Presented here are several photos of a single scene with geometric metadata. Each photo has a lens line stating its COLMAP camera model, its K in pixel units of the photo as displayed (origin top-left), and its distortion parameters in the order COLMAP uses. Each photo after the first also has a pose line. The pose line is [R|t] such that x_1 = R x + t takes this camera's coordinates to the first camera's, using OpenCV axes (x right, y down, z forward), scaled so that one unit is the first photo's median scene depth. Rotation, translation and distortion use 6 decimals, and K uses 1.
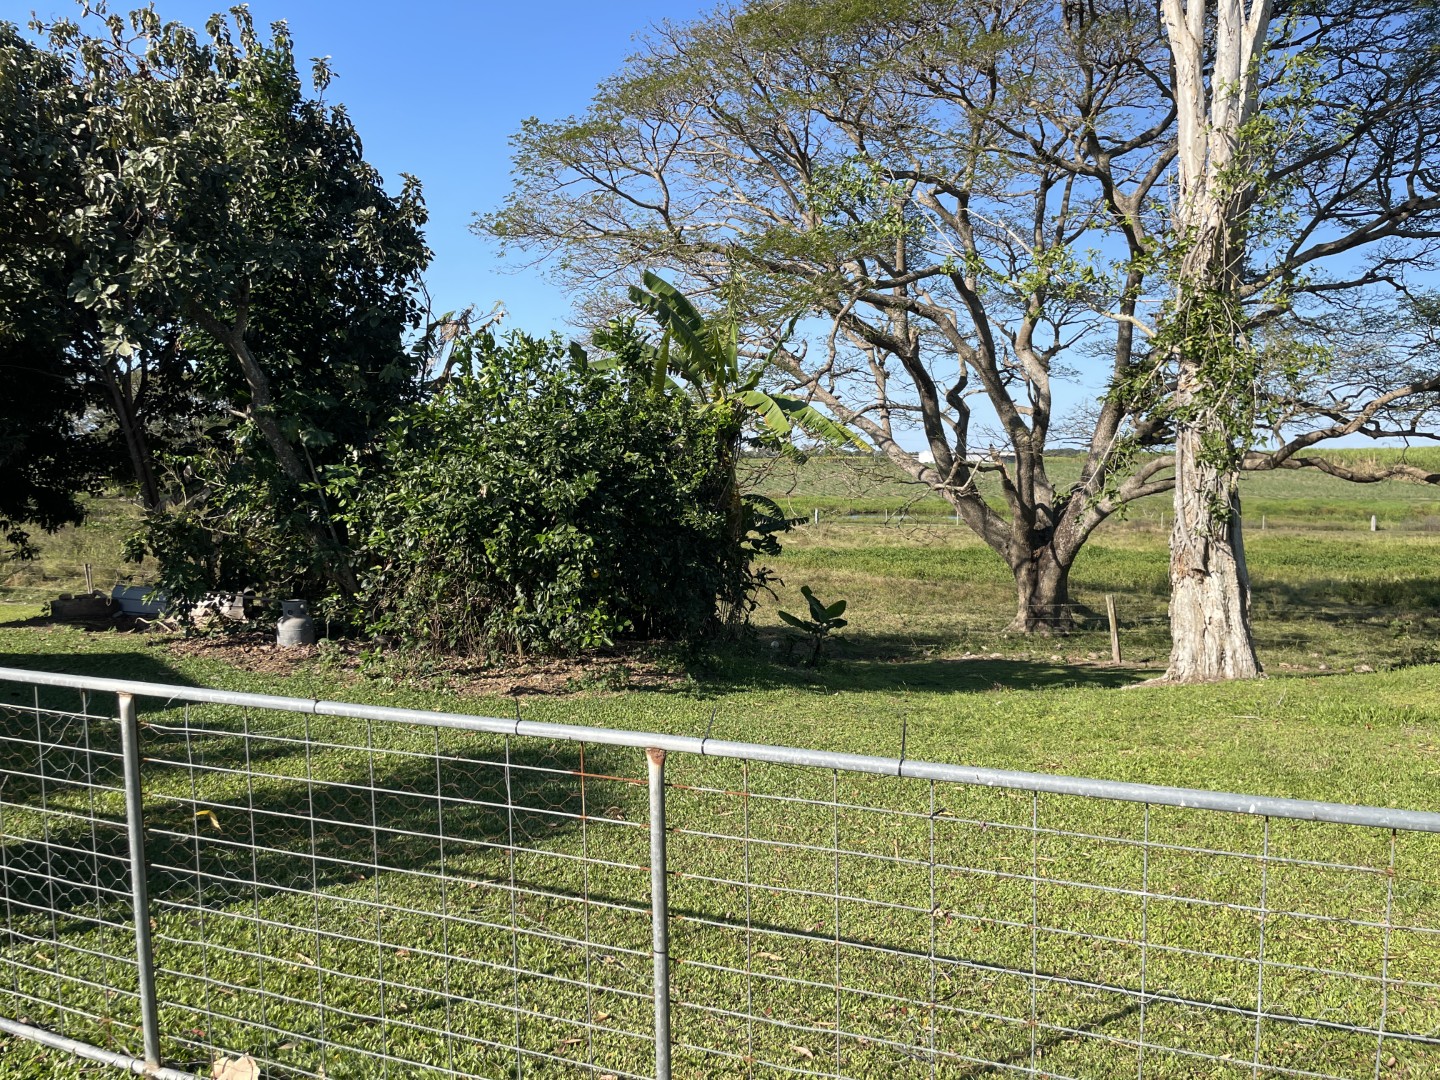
lens RADIAL K [[1079.5, 0, 718.6], [0, 1079.5, 546.1], [0, 0, 1]] dist [0.090142, -0.113927]
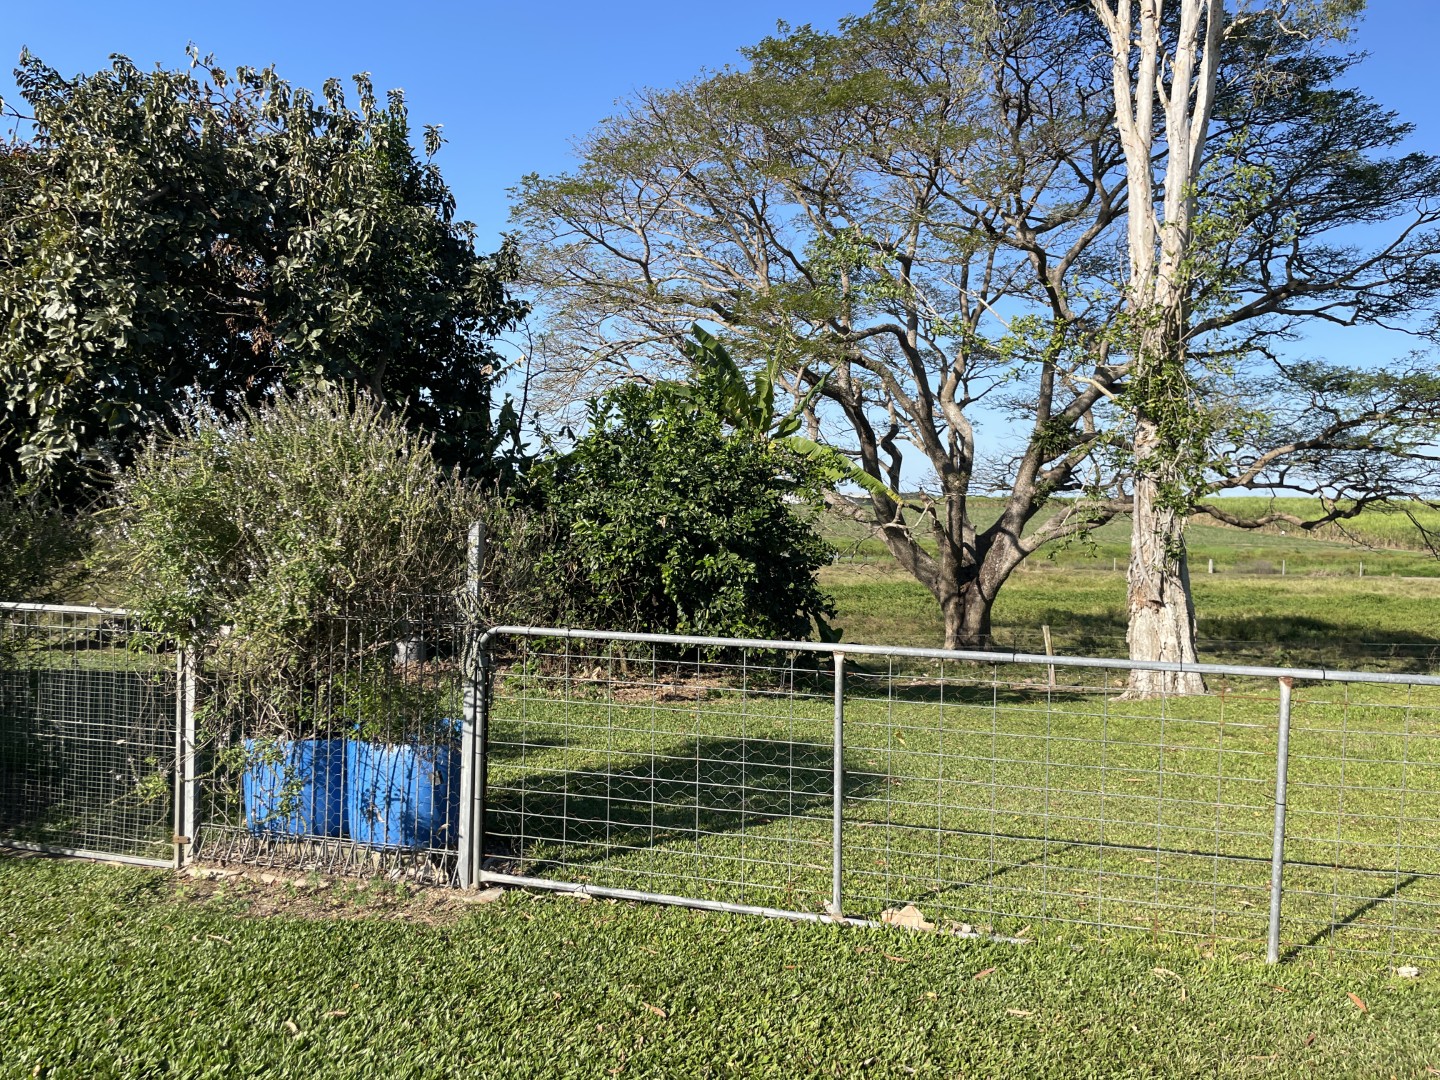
lens RADIAL K [[1075.9, 0, 720.0], [0, 1075.9, 540.0], [0, 0, 1]] dist [0.087209, -0.103280]
pose [[0.991847, 0.013416, 0.126726, -0.208620], [-0.008276, 0.999125, -0.040999, 0.010755], [-0.127165, 0.039616, 0.991090, -0.097473]]
